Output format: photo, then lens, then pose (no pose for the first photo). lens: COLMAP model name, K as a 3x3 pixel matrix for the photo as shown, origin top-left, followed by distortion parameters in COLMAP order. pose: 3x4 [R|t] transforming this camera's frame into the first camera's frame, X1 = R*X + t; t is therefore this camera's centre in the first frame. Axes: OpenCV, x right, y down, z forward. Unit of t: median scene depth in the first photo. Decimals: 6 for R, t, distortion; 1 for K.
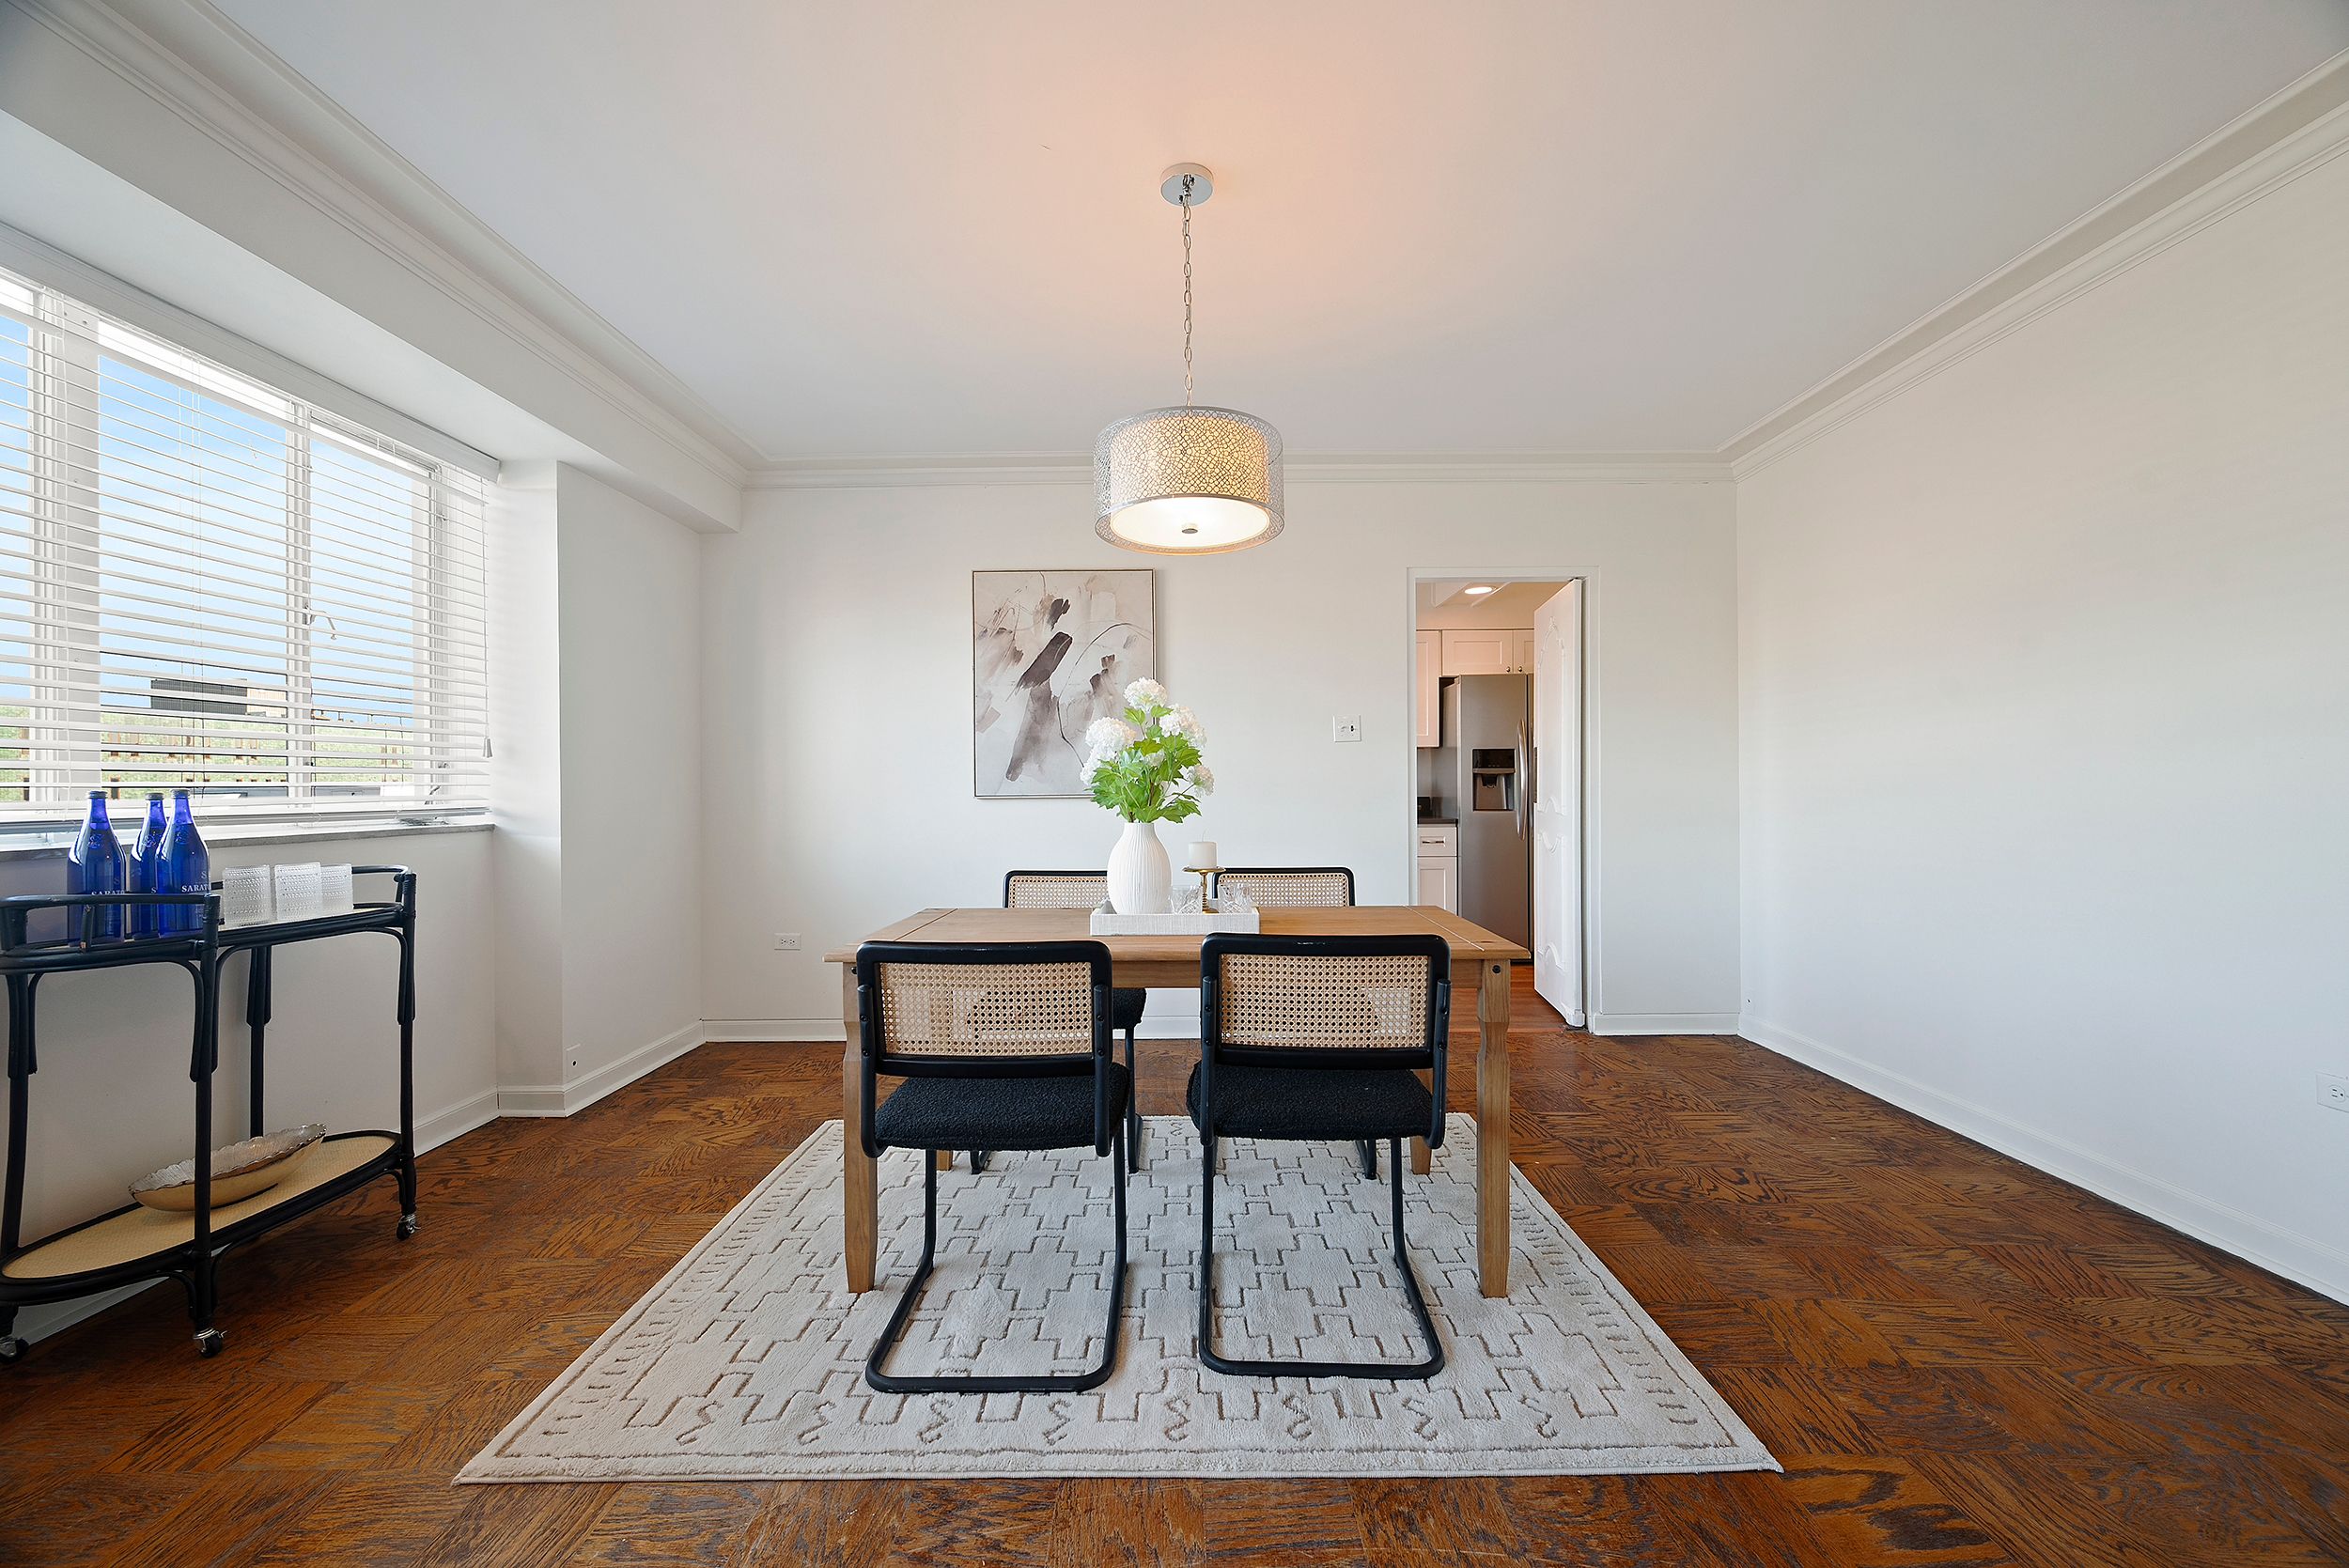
lens RADIAL K [[927.3, 0, 1179.4], [0, 927.3, 789.7], [0, 0, 1]] dist [0.000006, -0.001159]
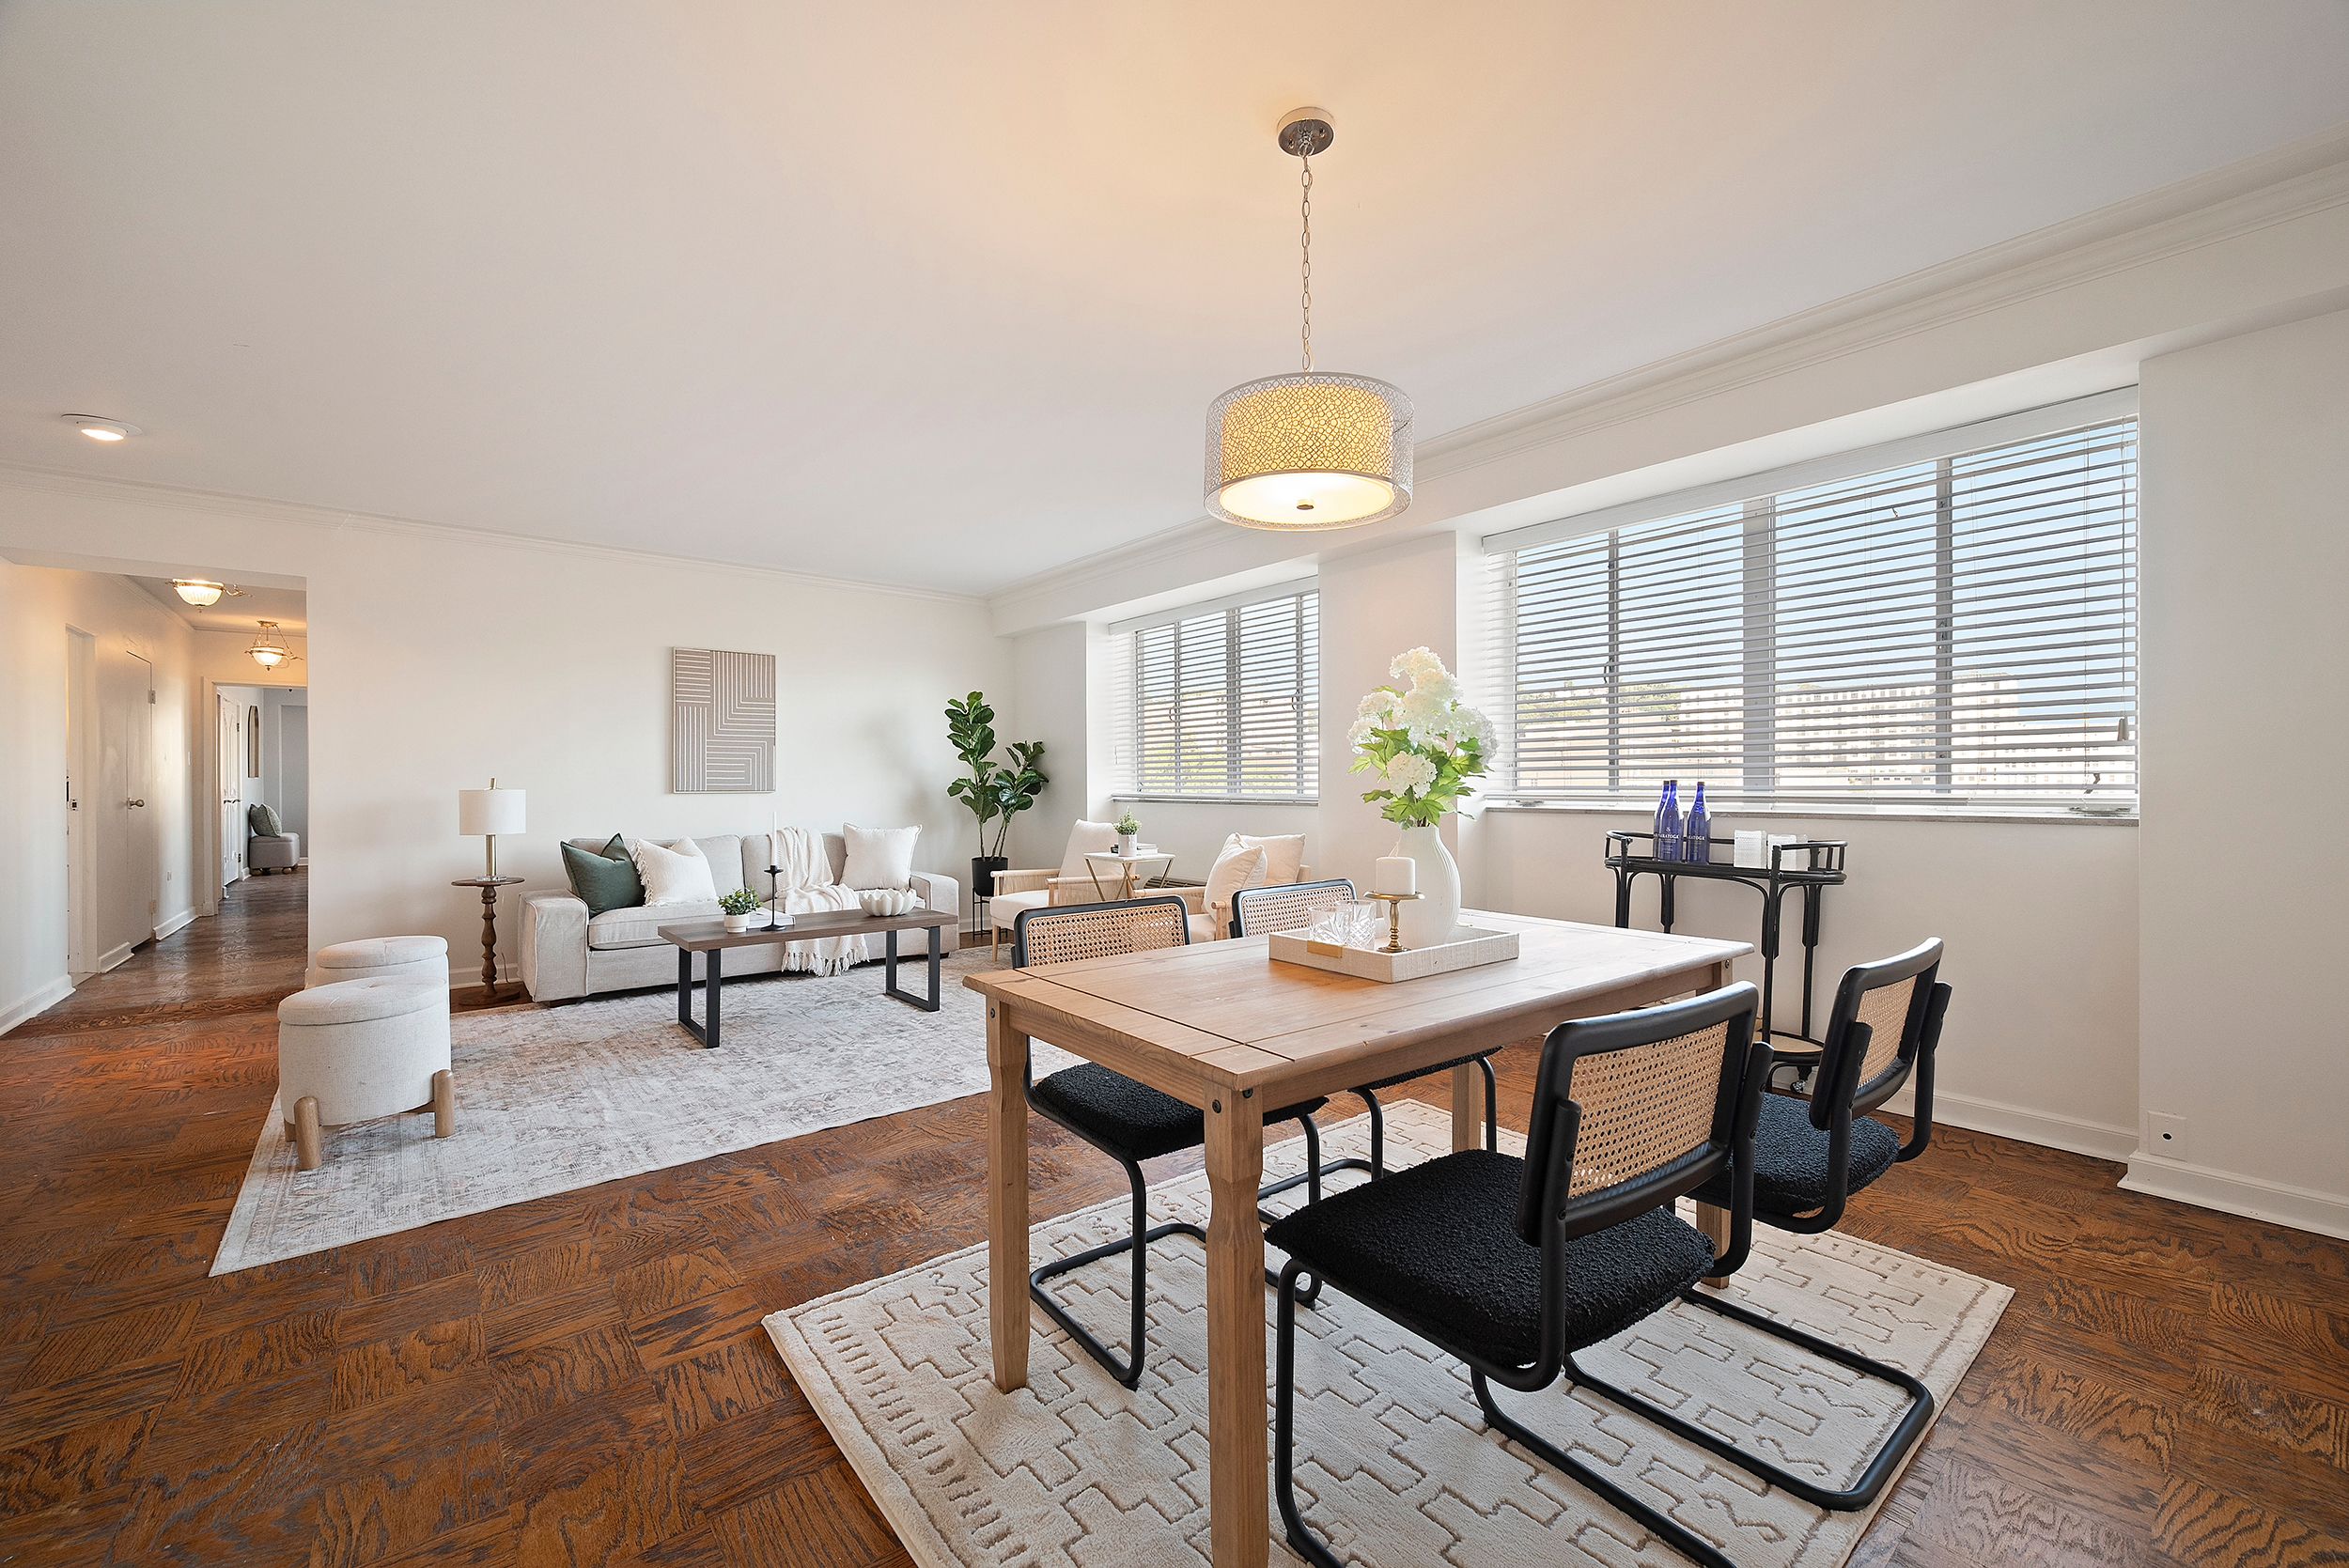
lens RADIAL K [[927.3, 0, 1160.7], [0, 927.3, 795.4], [0, 0, 1]] dist [0.000006, -0.001159]
pose [[-0.779946, 0.017837, -0.625593, 0.567140], [0.008743, 0.999807, 0.017606, -0.007678], [0.625786, 0.008262, -0.779951, 1.313554]]
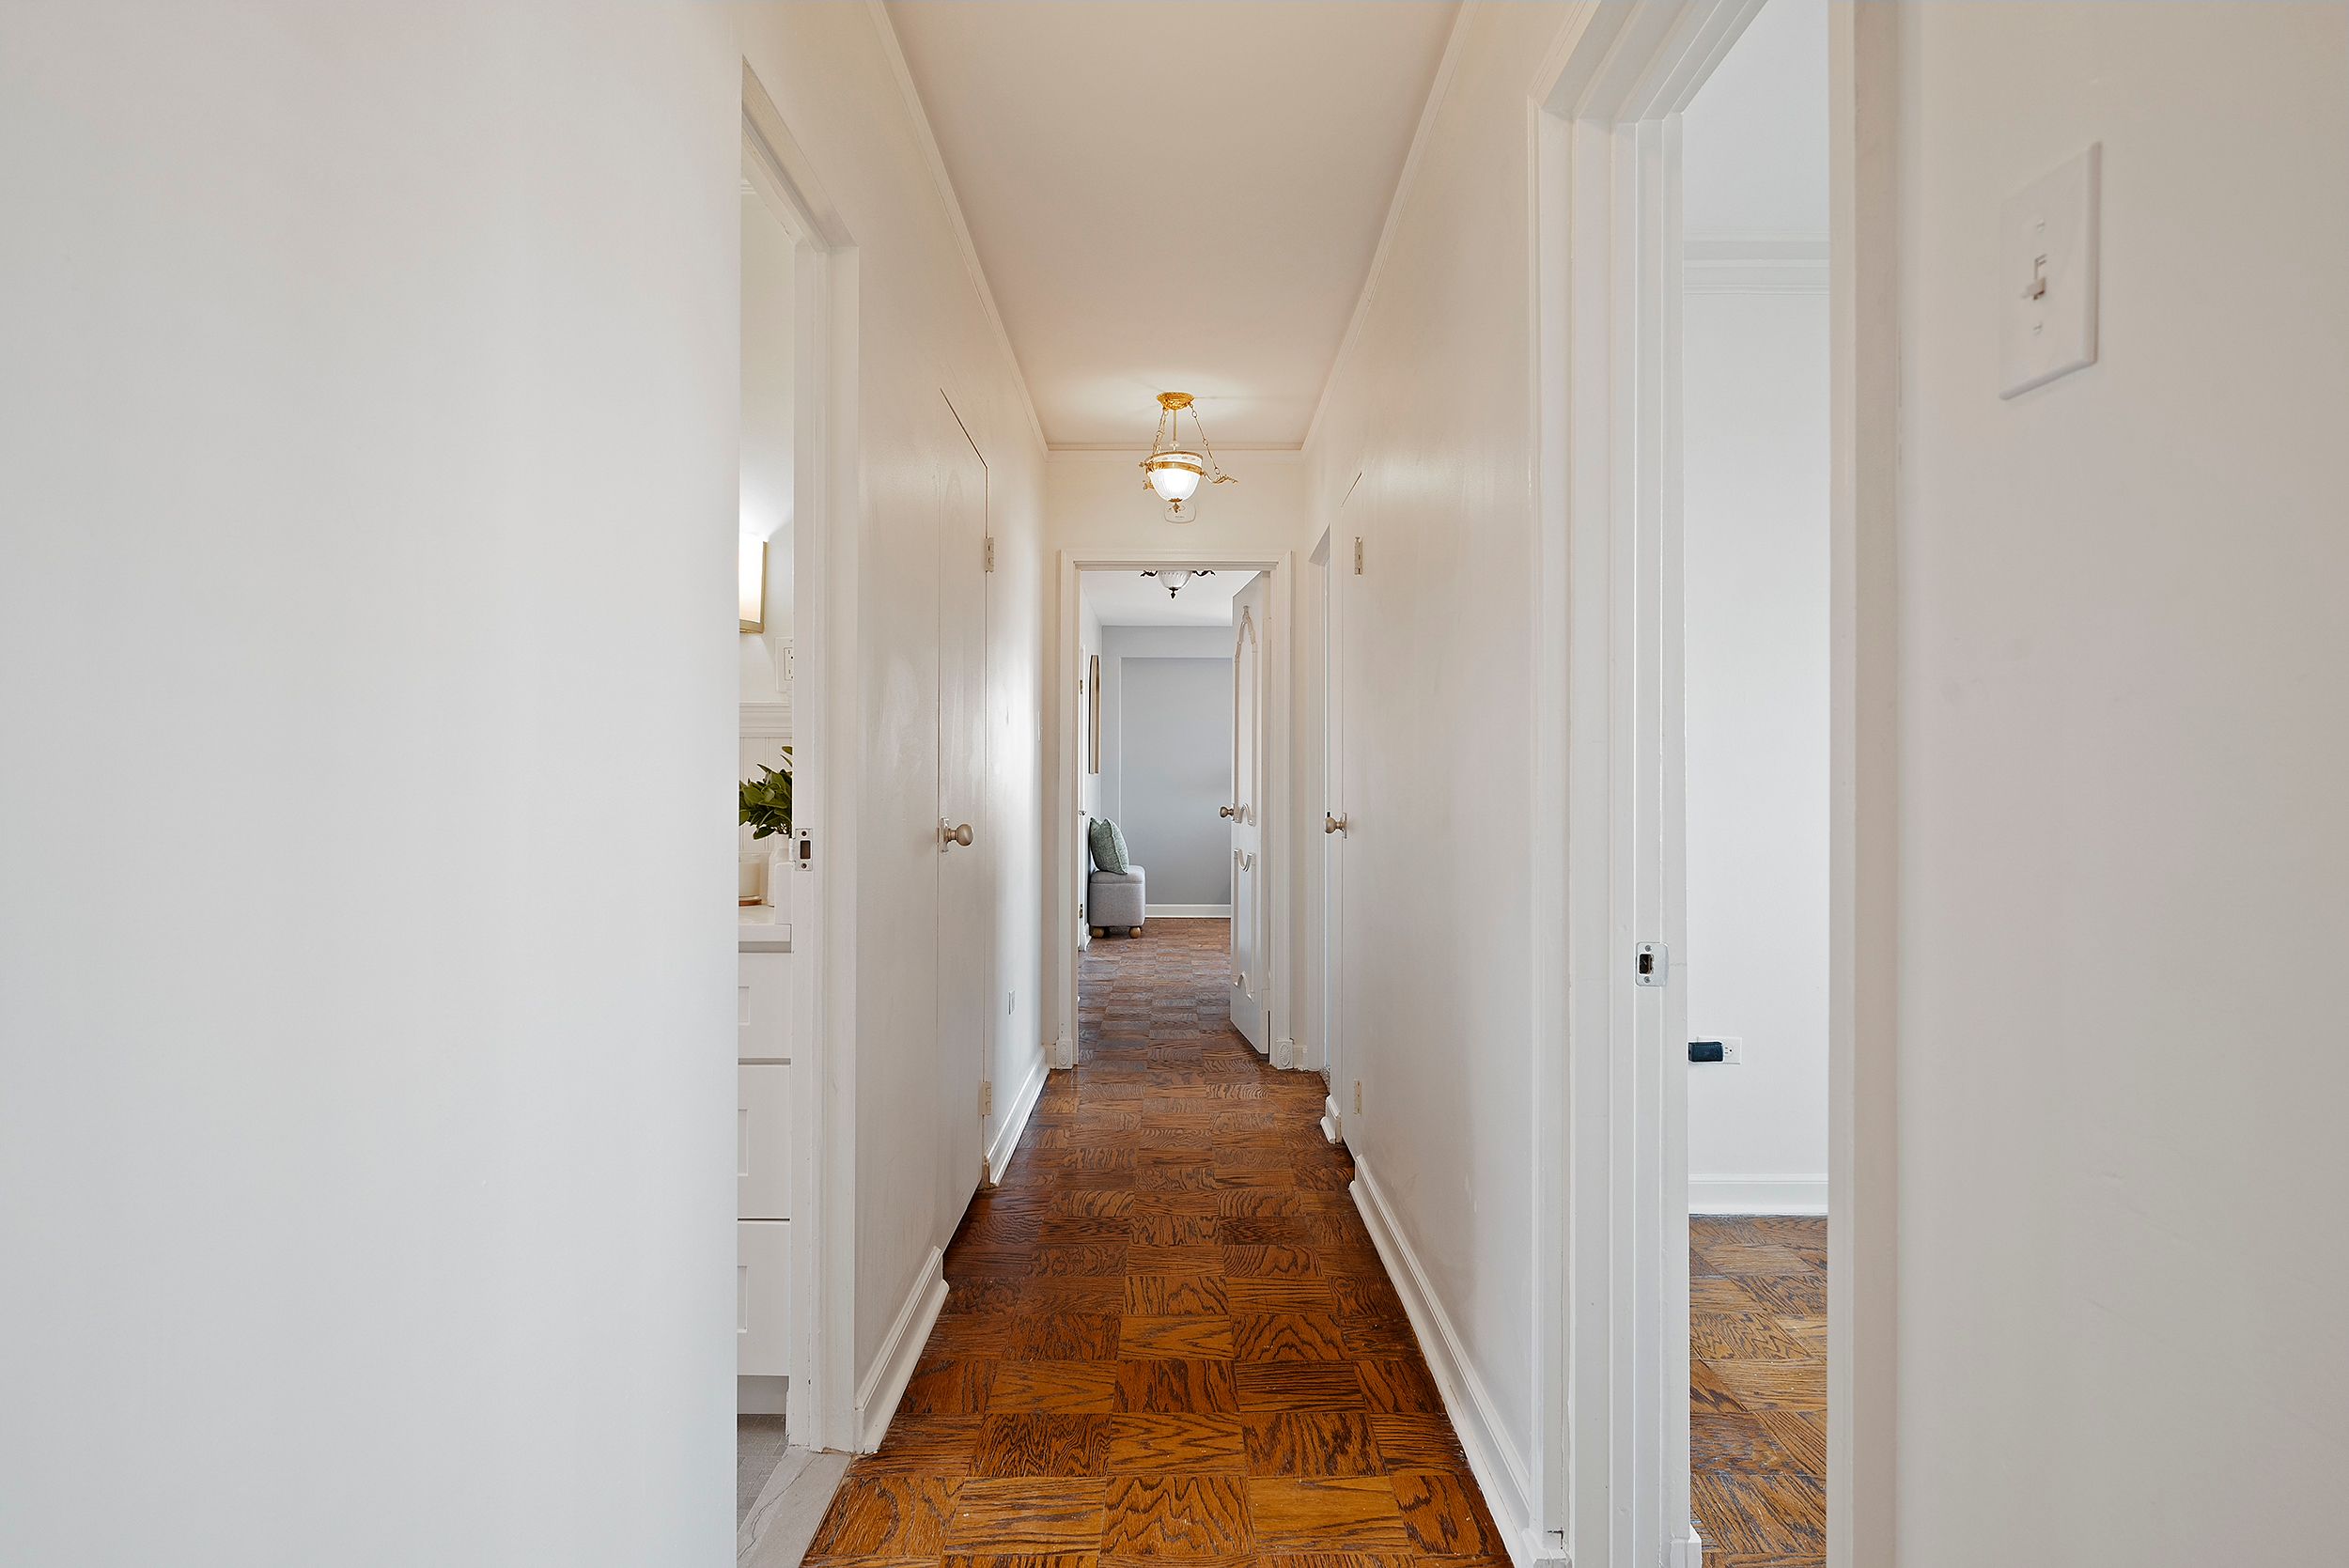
lens RADIAL K [[1389.5, 0, 1174.9], [0, 1389.5, 787.2], [0, 0, 1]] dist [0.000150, 0.000023]
pose [[-0.999902, 0.010376, 0.009358, 0.936427], [0.010368, 0.999946, -0.000906, -0.008187], [-0.009367, -0.000809, -0.999956, -1.017558]]
